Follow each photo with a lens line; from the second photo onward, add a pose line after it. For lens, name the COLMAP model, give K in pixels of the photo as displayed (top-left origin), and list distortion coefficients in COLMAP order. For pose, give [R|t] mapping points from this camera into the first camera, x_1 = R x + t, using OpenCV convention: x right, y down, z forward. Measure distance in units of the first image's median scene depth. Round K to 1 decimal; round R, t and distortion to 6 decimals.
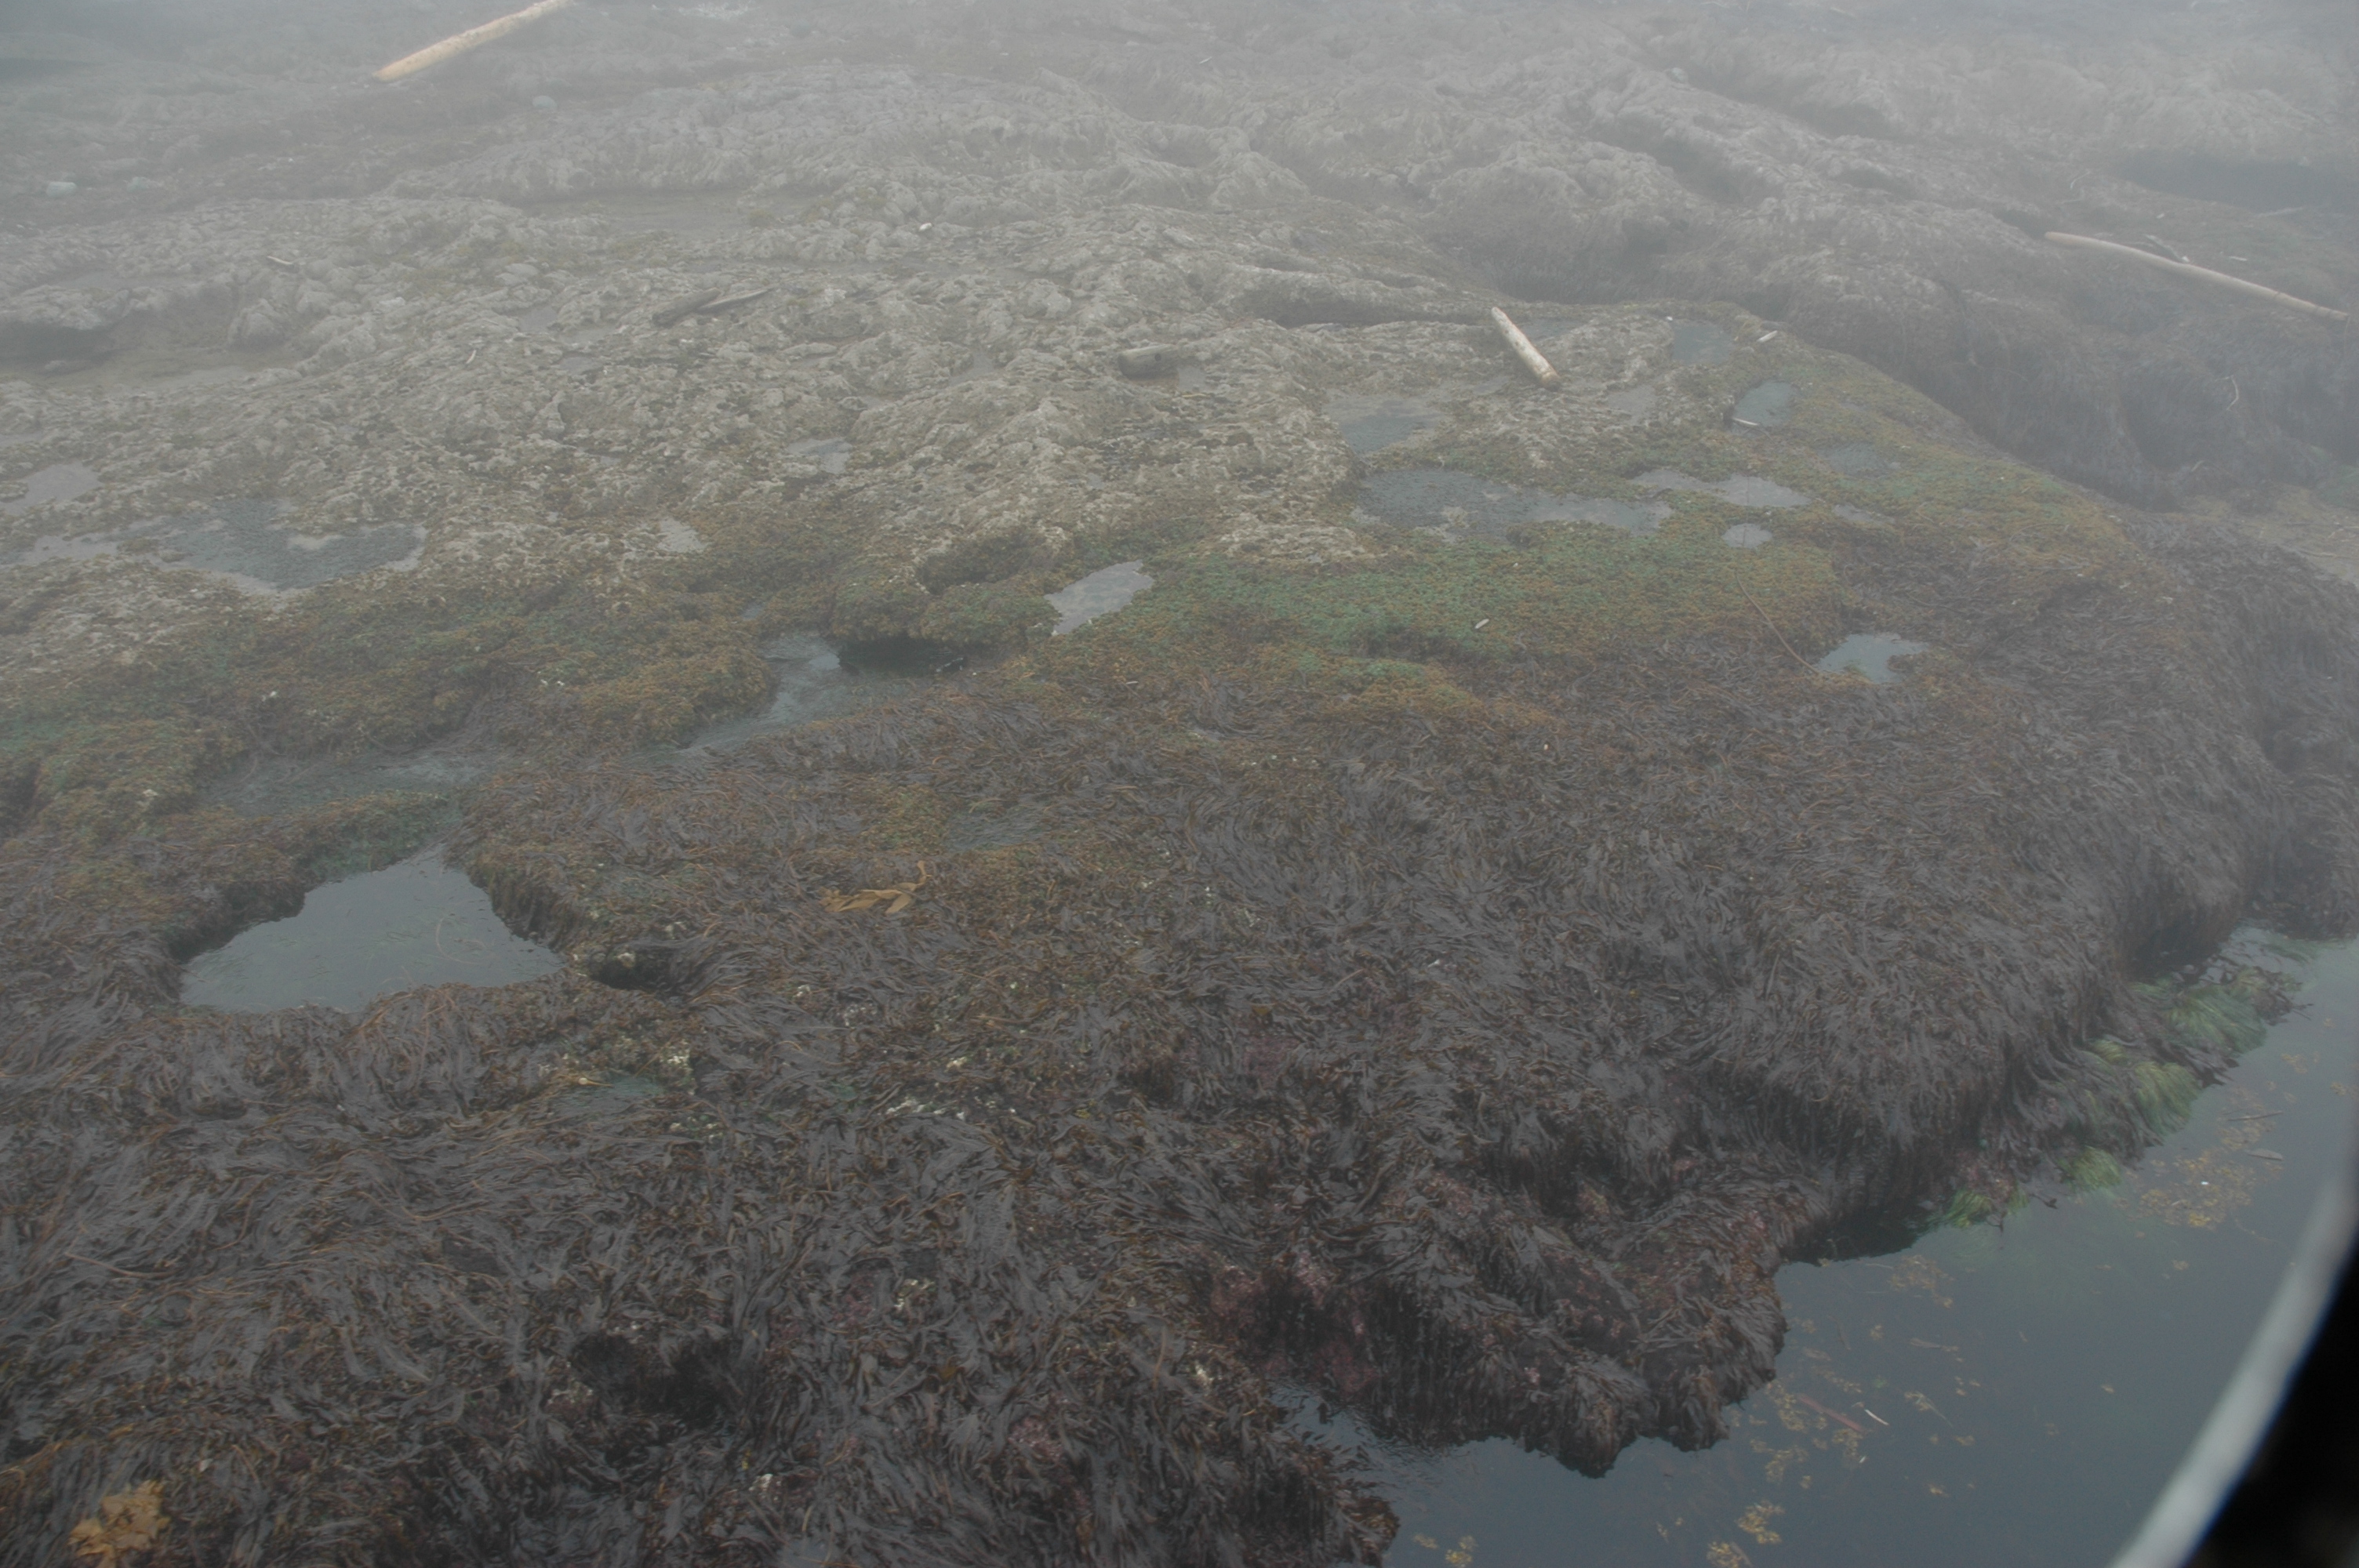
lens RADIAL K [[1839.1, 0, 1179.5], [0, 1839.1, 784.0], [0, 0, 1]] dist [-0.179635, 0.170005]
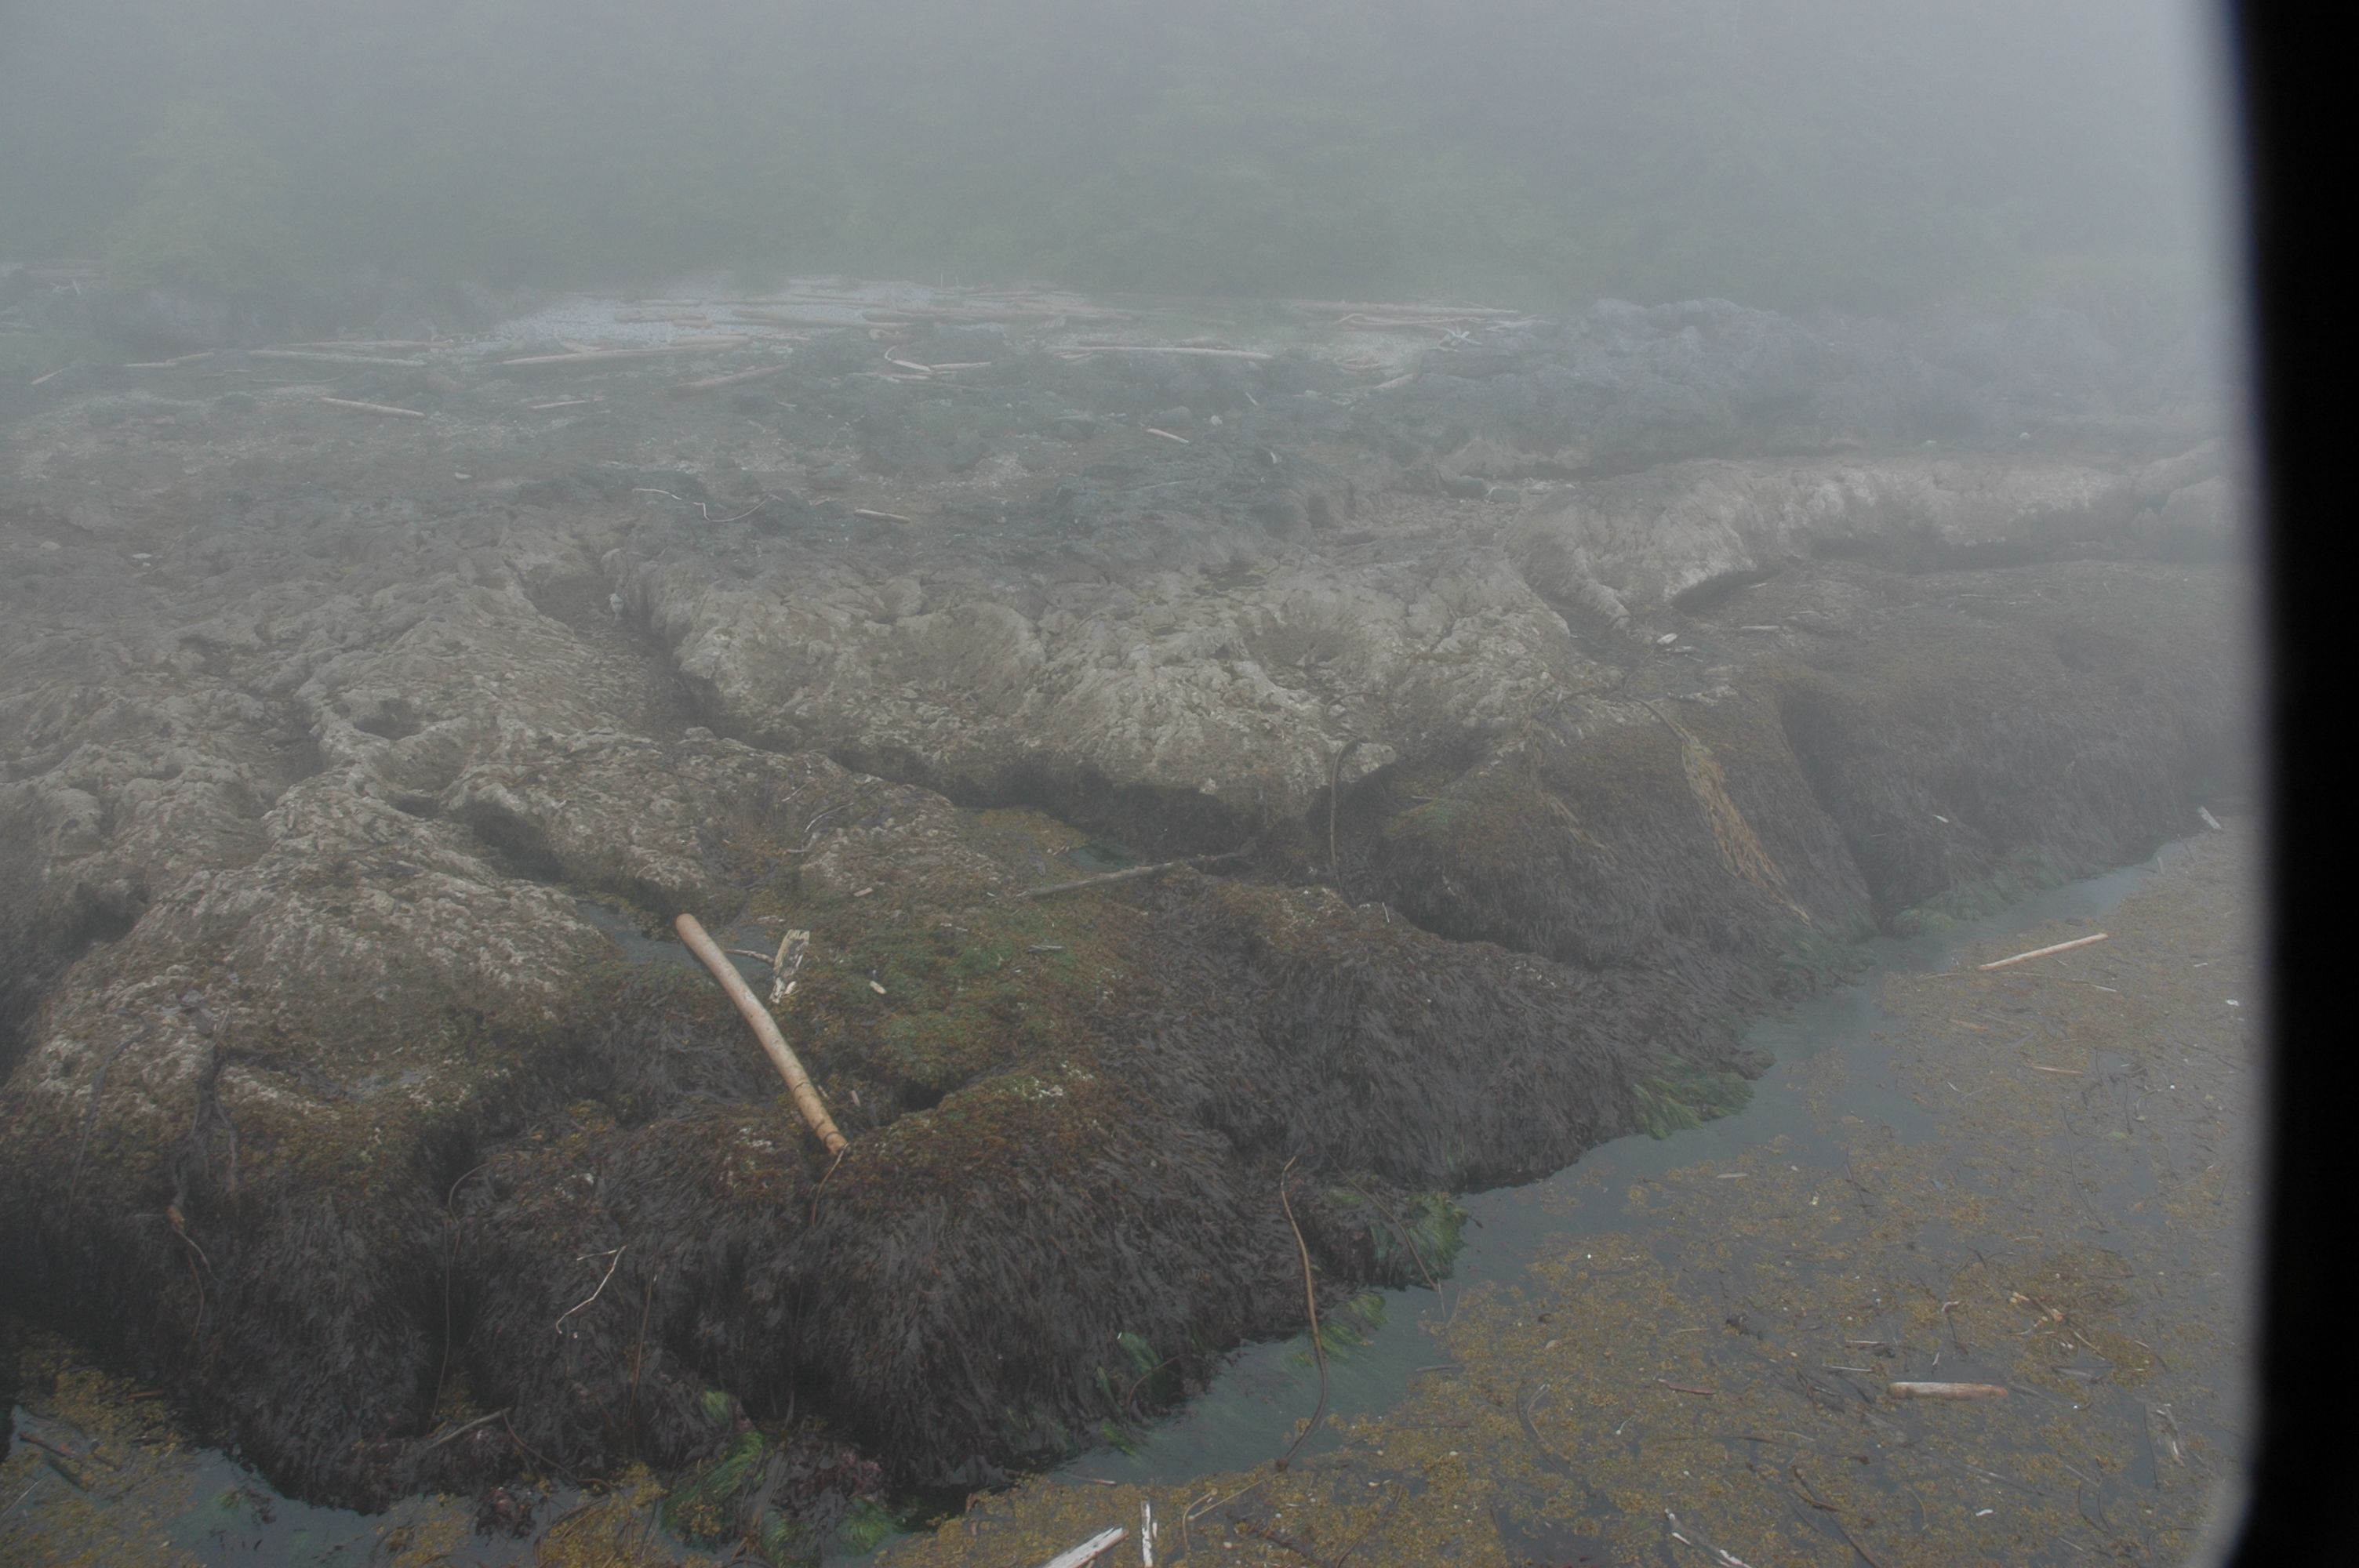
lens RADIAL K [[1839.1, 0, 1179.5], [0, 1839.1, 784.0], [0, 0, 1]] dist [-0.179635, 0.170005]
pose [[0.999498, 0.030560, -0.008367, 0.769444], [-0.031579, 0.982383, -0.184194, -0.274492], [0.002591, 0.184366, 0.982854, 0.375126]]
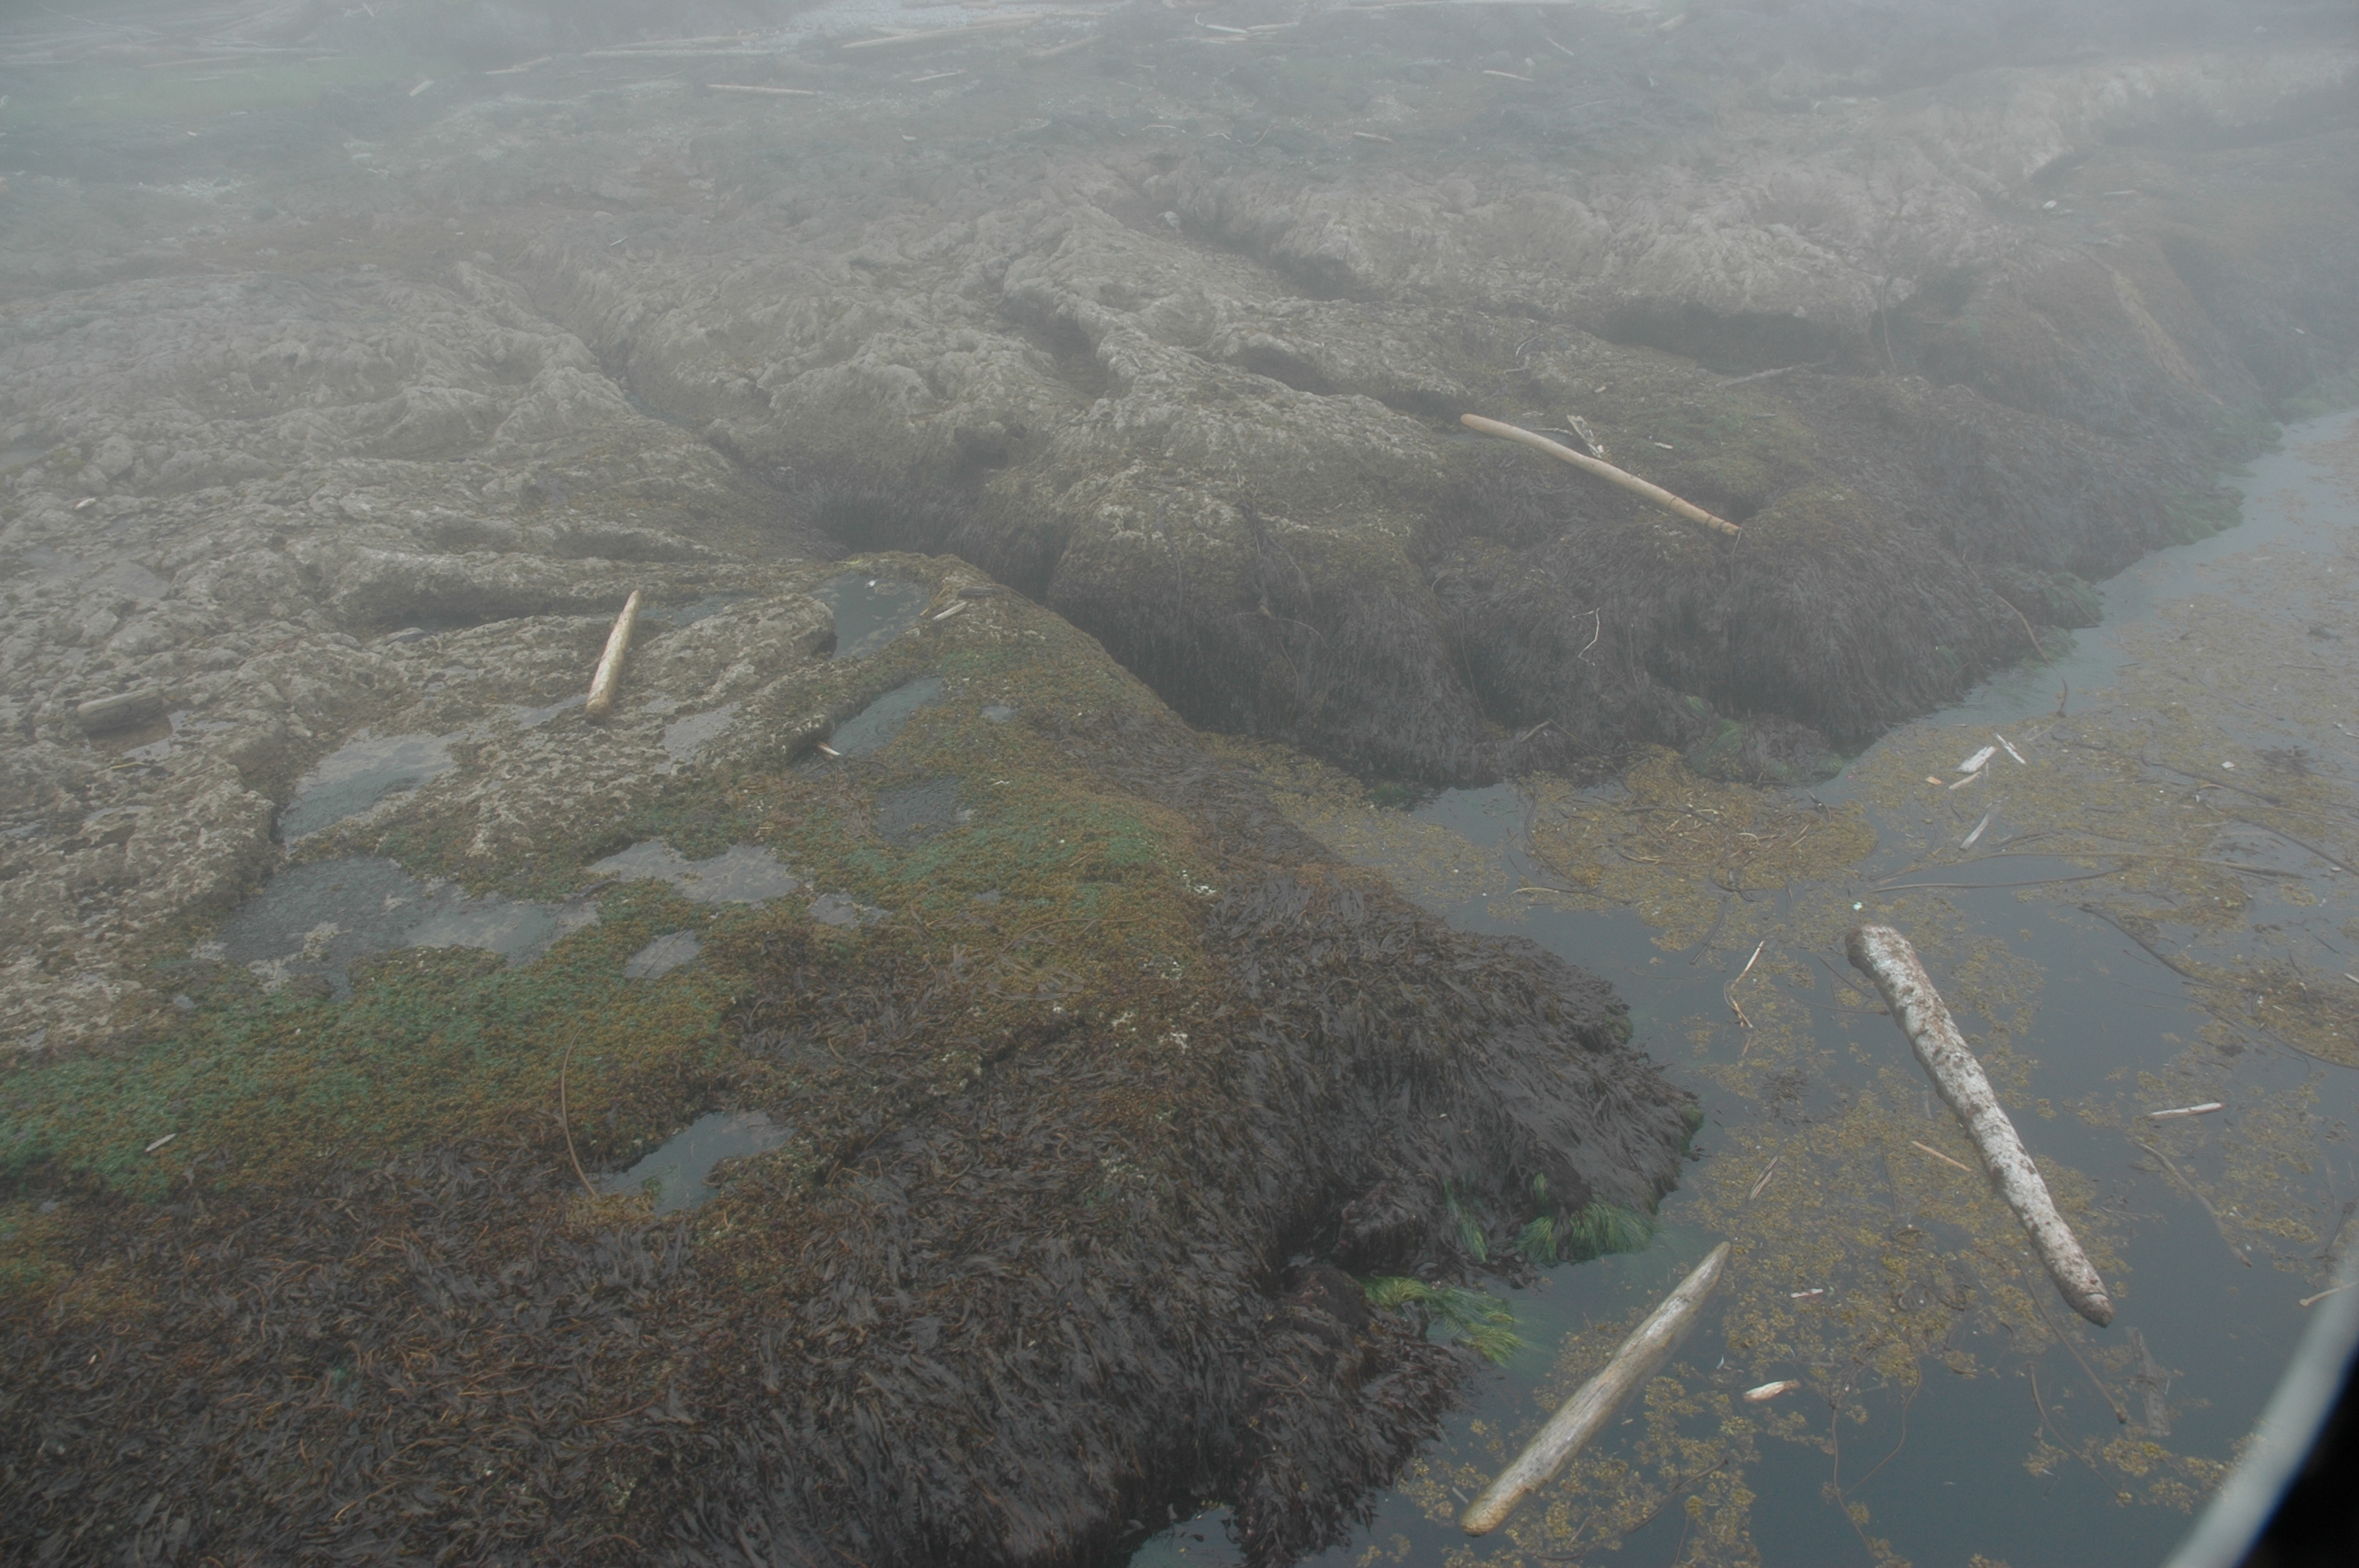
lens RADIAL K [[1839.1, 0, 1179.5], [0, 1839.1, 784.0], [0, 0, 1]] dist [-0.179635, 0.170005]
pose [[0.999236, -0.038372, 0.007400, 0.388449], [0.038591, 0.998737, -0.032187, -0.129182], [-0.006155, 0.032448, 0.999454, 0.157161]]
